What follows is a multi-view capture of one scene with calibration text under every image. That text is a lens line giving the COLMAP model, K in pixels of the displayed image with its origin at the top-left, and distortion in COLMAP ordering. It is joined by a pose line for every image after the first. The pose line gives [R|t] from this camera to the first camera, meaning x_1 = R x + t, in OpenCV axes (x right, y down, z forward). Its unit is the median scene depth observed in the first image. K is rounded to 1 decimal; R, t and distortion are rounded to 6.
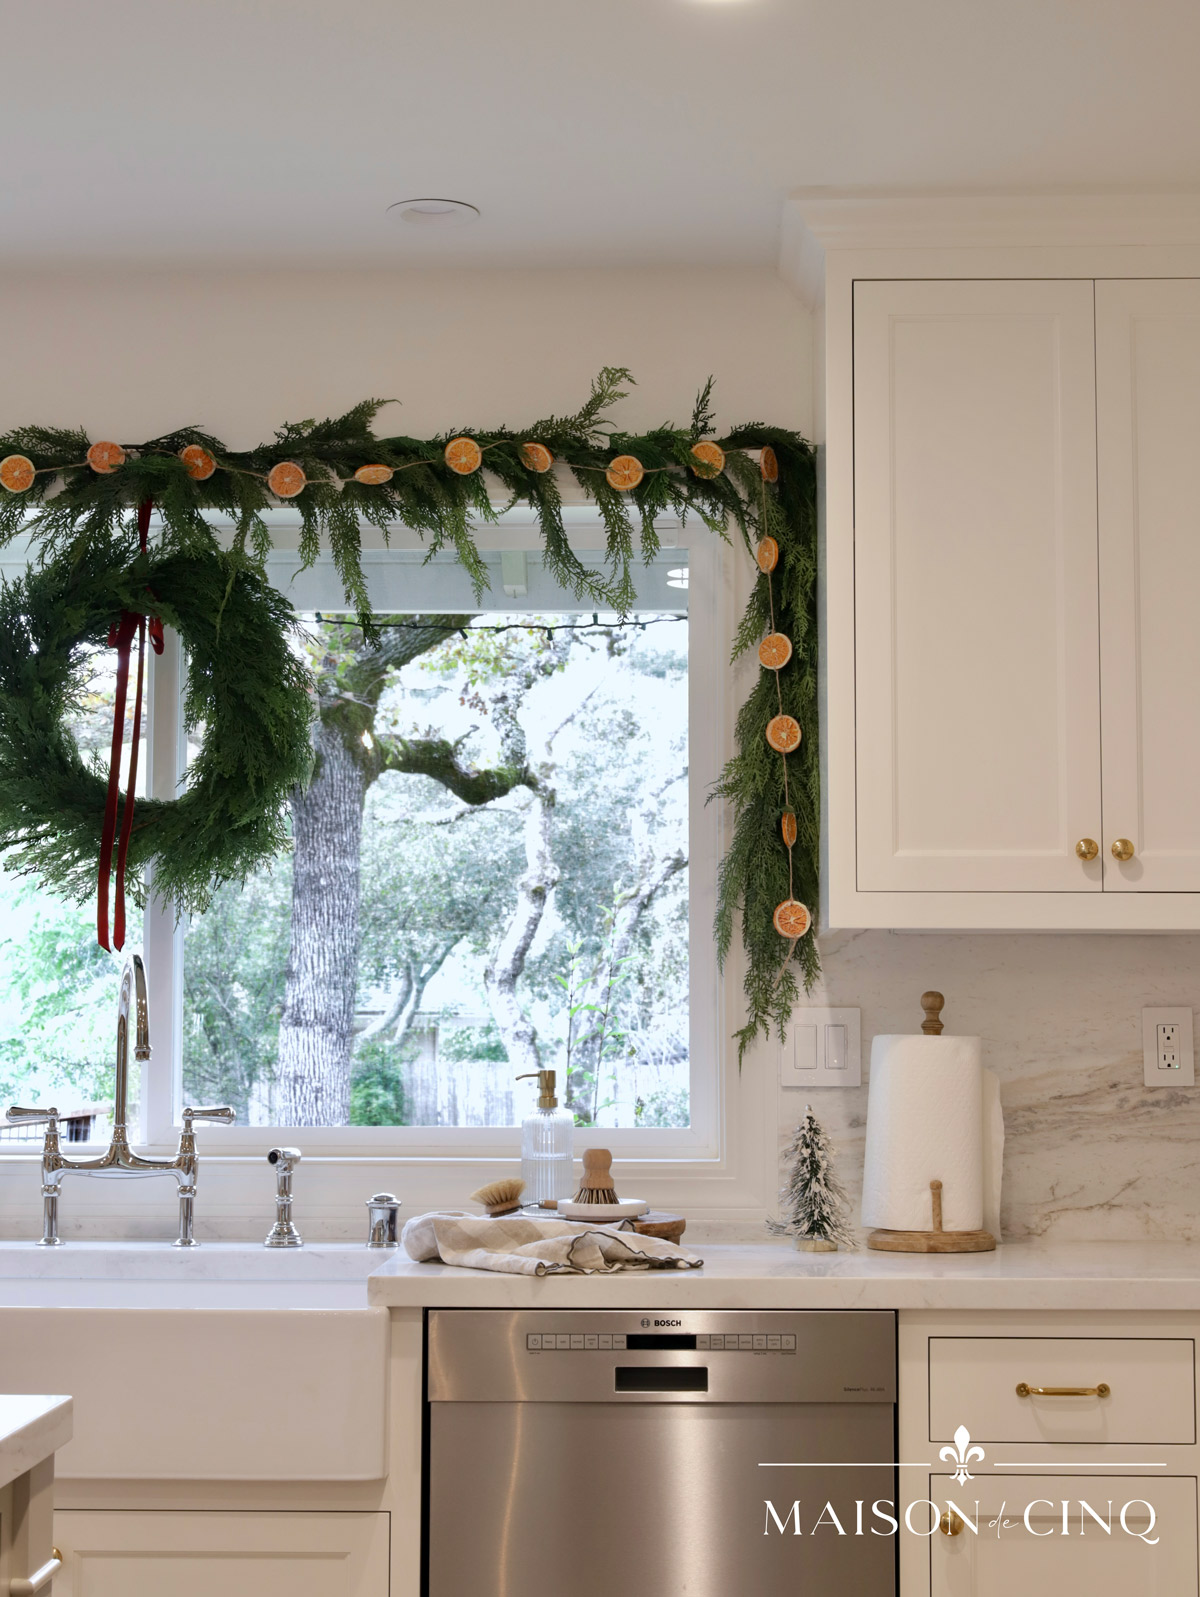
lens RADIAL K [[2637.0, 0, 604.7], [0, 2637.0, 789.5], [0, 0, 1]] dist [-0.015757, 0.000000]
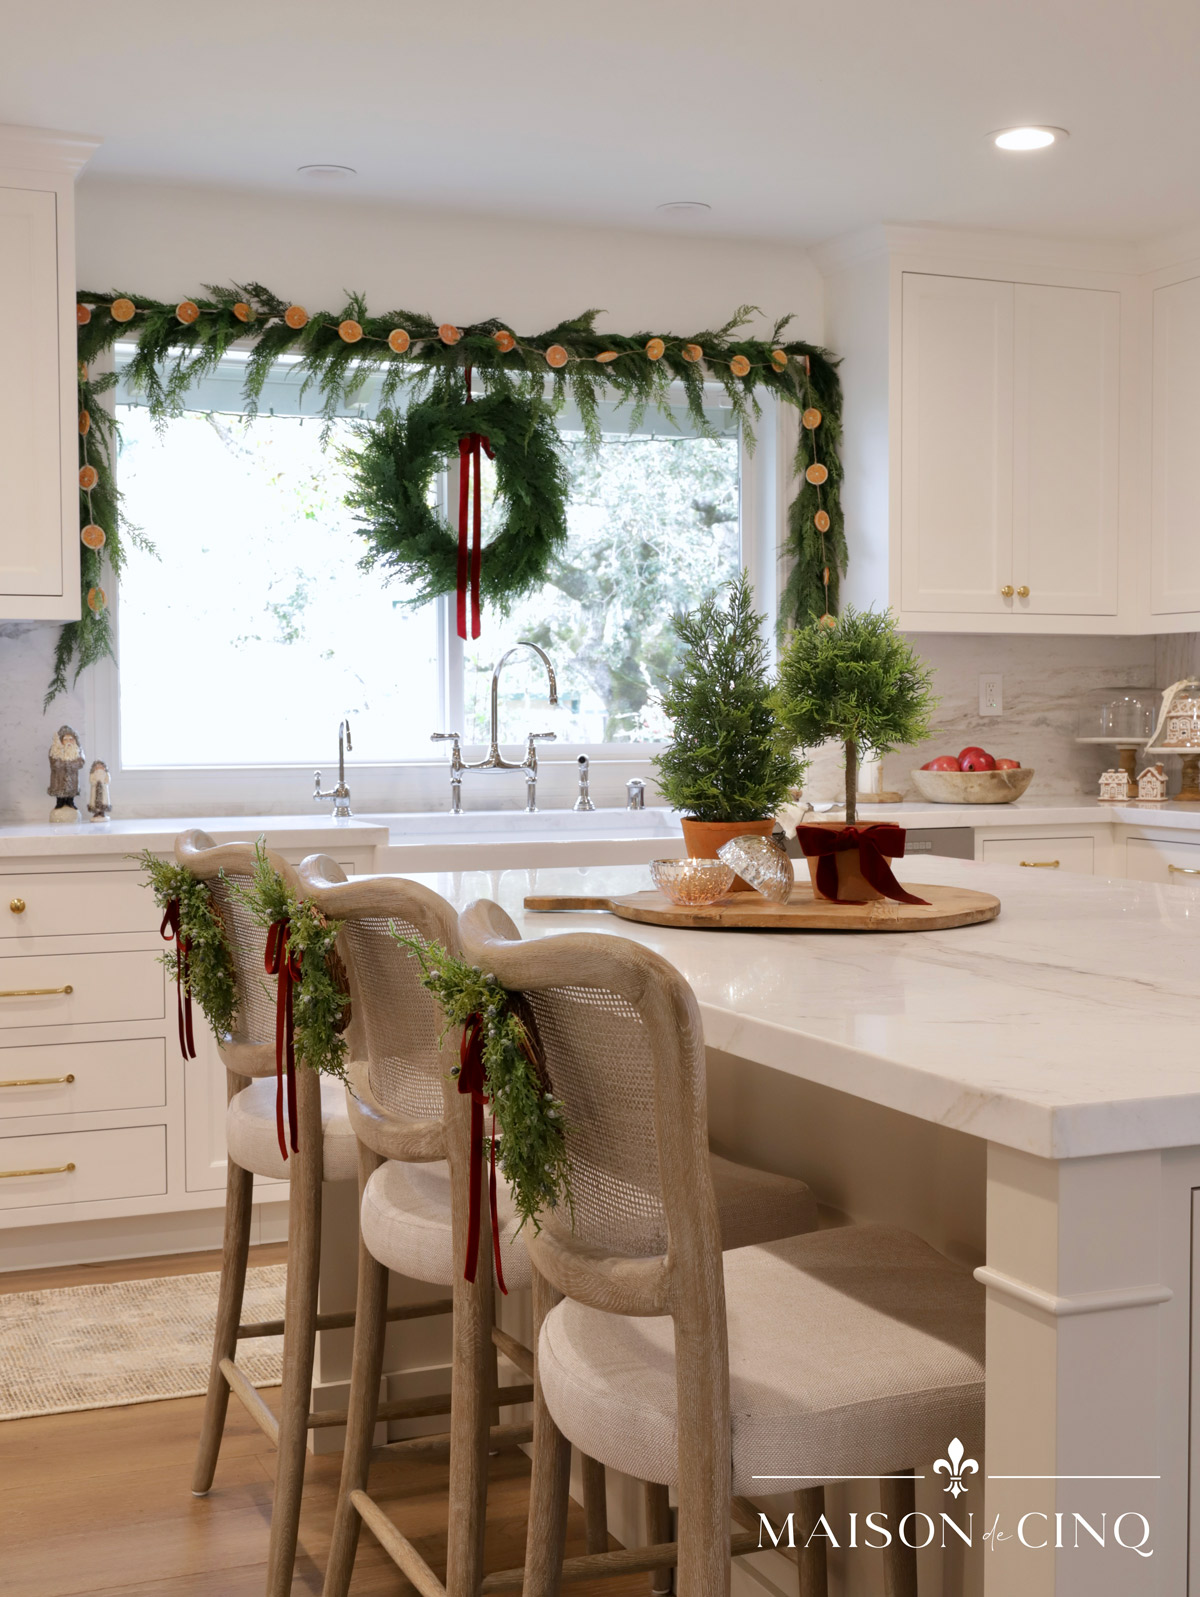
lens RADIAL K [[2021.5, 0, 601.1], [0, 2021.5, 806.3], [0, 0, 1]] dist [-0.023393, 0.000000]
pose [[0.908481, -0.026836, 0.417065, -0.636530], [-0.034198, 0.989816, 0.138182, -0.013825], [-0.416526, -0.139799, 0.898311, -0.194940]]
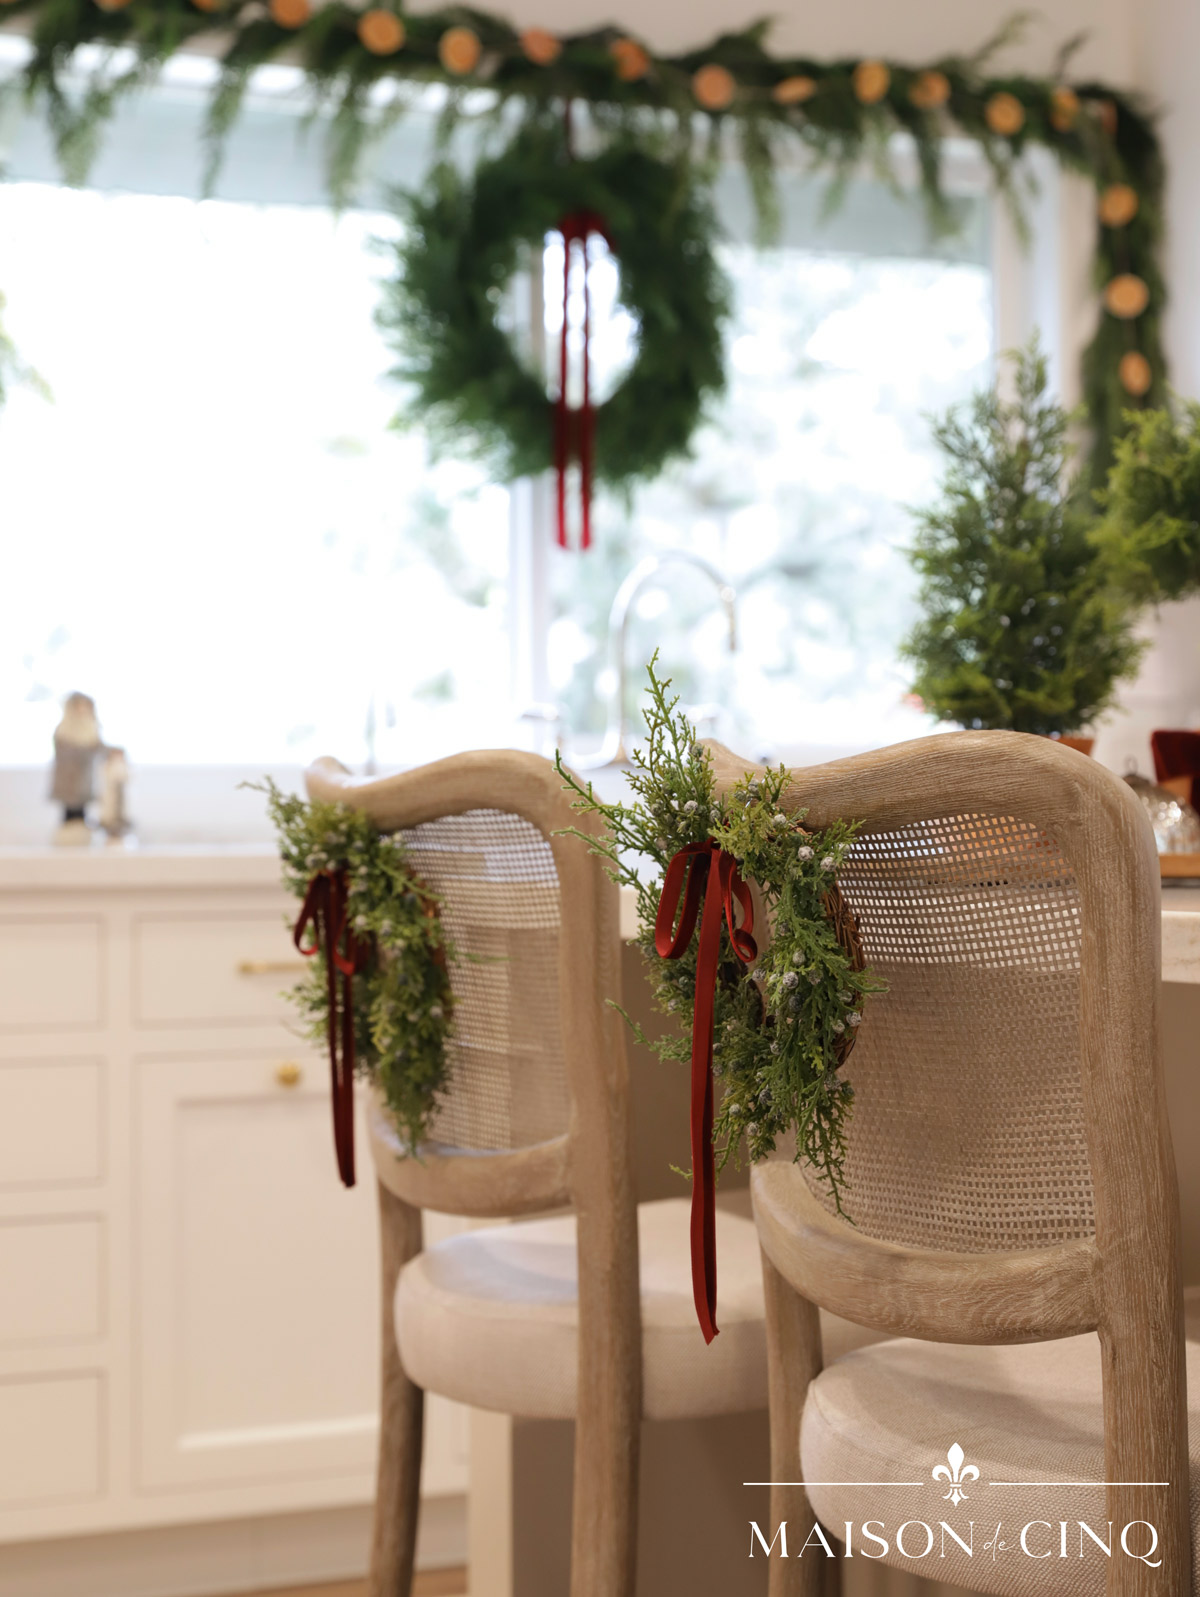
lens RADIAL K [[3015.0, 0, 603.7], [0, 3015.0, 796.0], [0, 0, 1]] dist [-0.025543, 0.000000]
pose [[0.891379, -0.003588, 0.453244, -0.677082], [-0.037710, 0.995915, 0.082046, 0.057336], [-0.451686, -0.090226, 0.887603, -0.014273]]
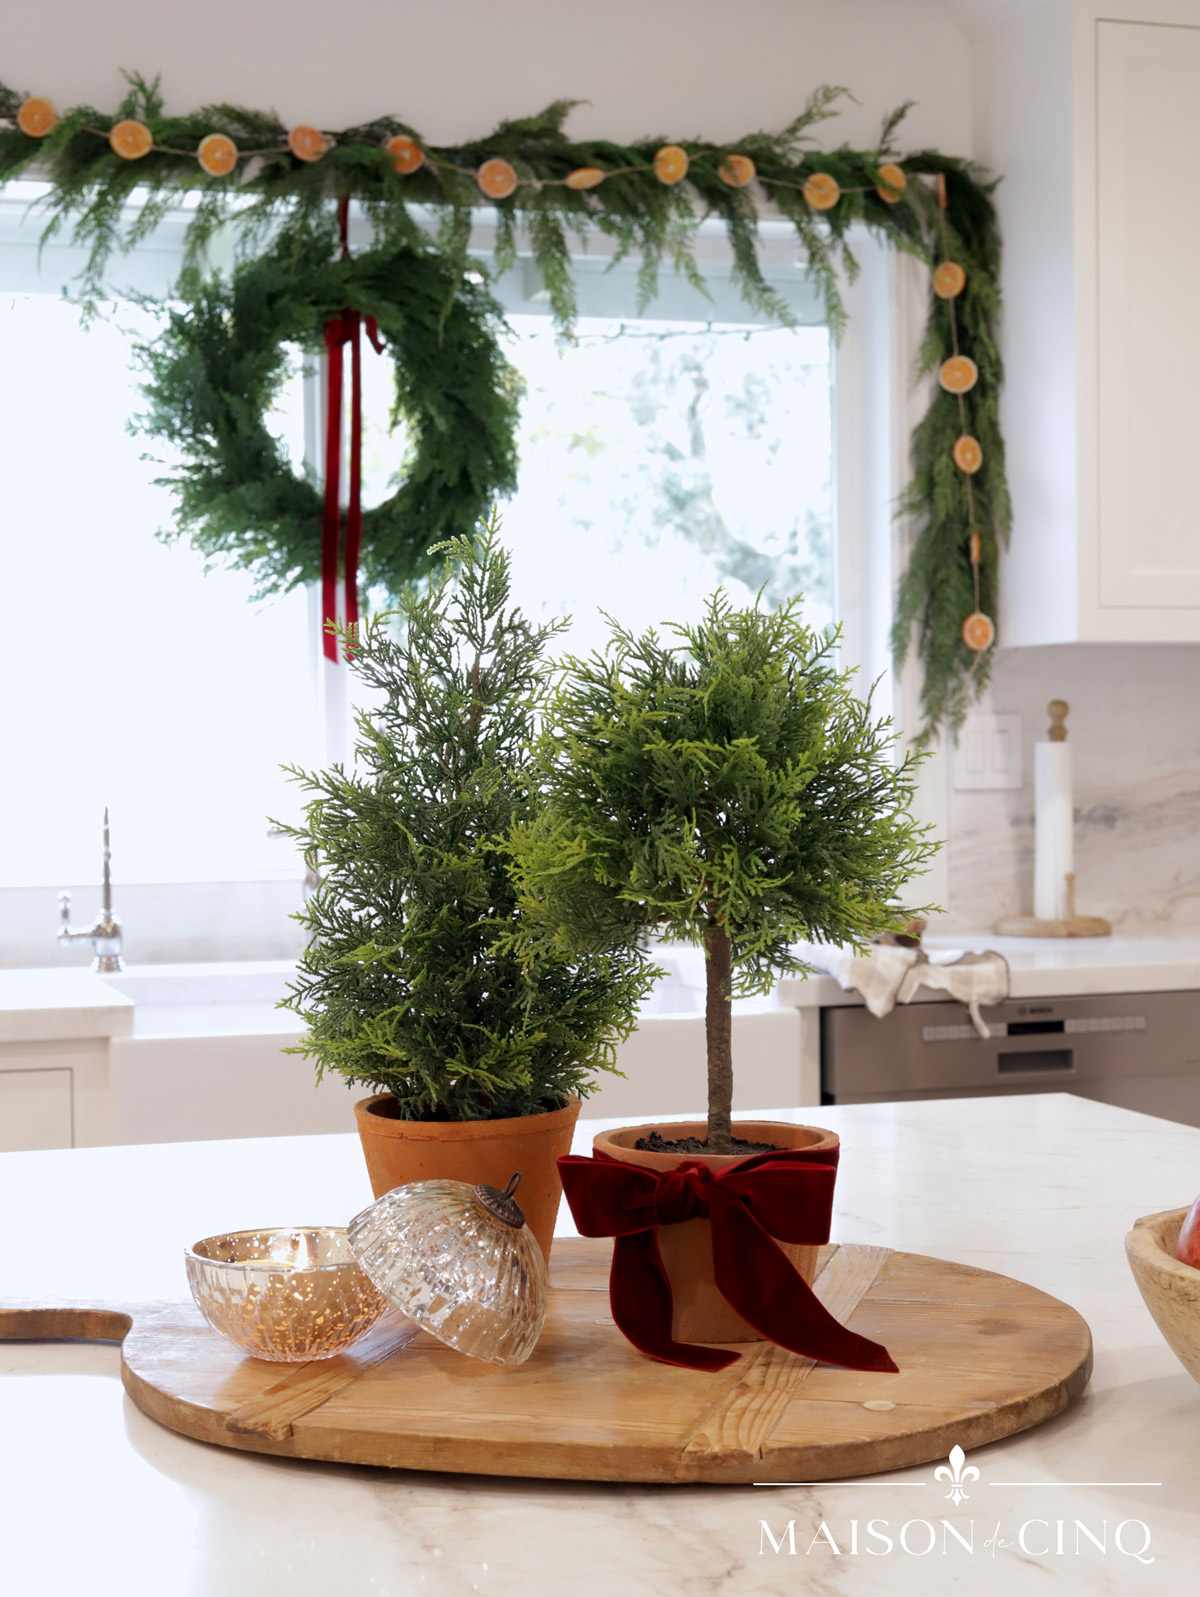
lens RADIAL K [[2637.0, 0, 592.9], [0, 2637.0, 802.1], [0, 0, 1]] dist [-0.015757, 0.000000]
pose [[0.943361, -0.020310, 0.331146, -0.415804], [-0.019604, 0.992968, 0.116750, -0.003396], [-0.331188, -0.116629, 0.936329, 0.051740]]
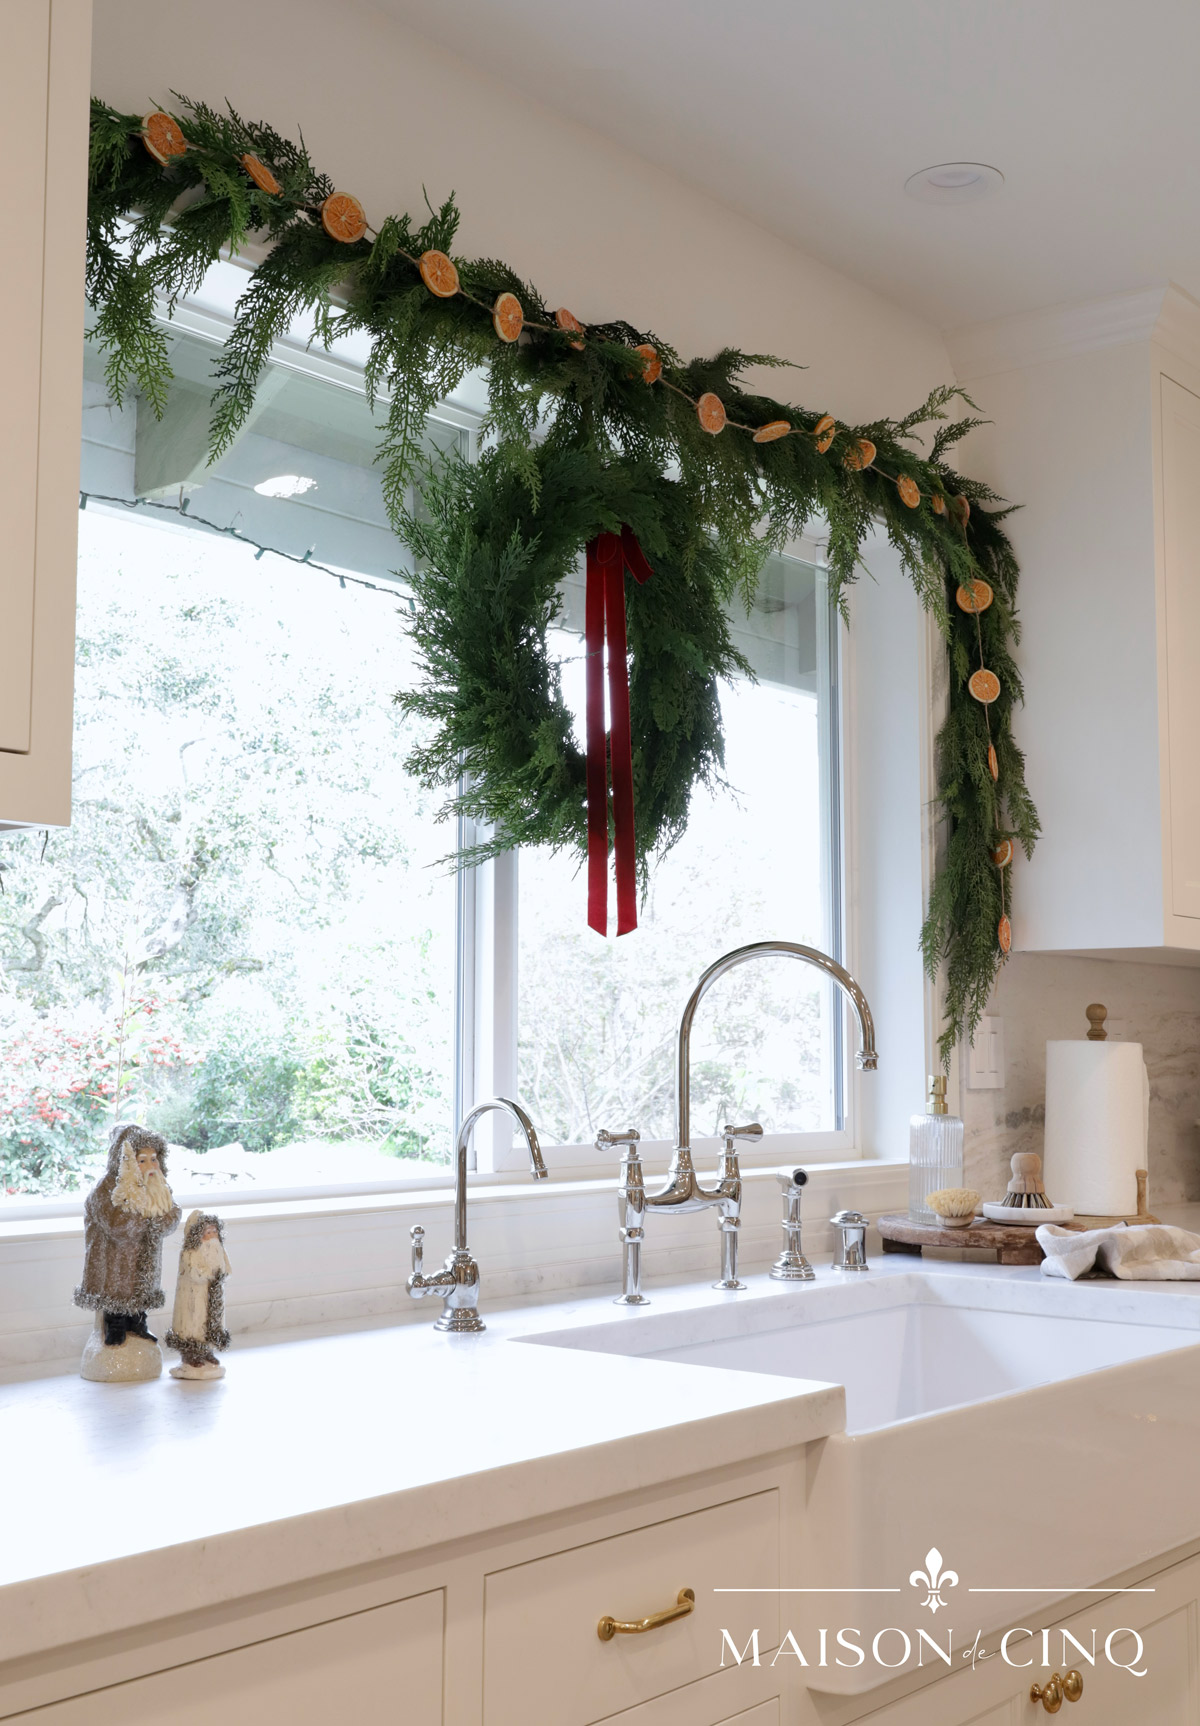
lens RADIAL K [[1955.4, 0, 524.1], [0, 1955.4, 891.3], [0, 0, 1]] dist [-0.007429, 0.000000]
pose [[0.629722, 0.062142, 0.774331, -0.662419], [-0.077603, 0.996841, -0.016889, 0.058785], [-0.772935, -0.049455, 0.632555, 0.628429]]
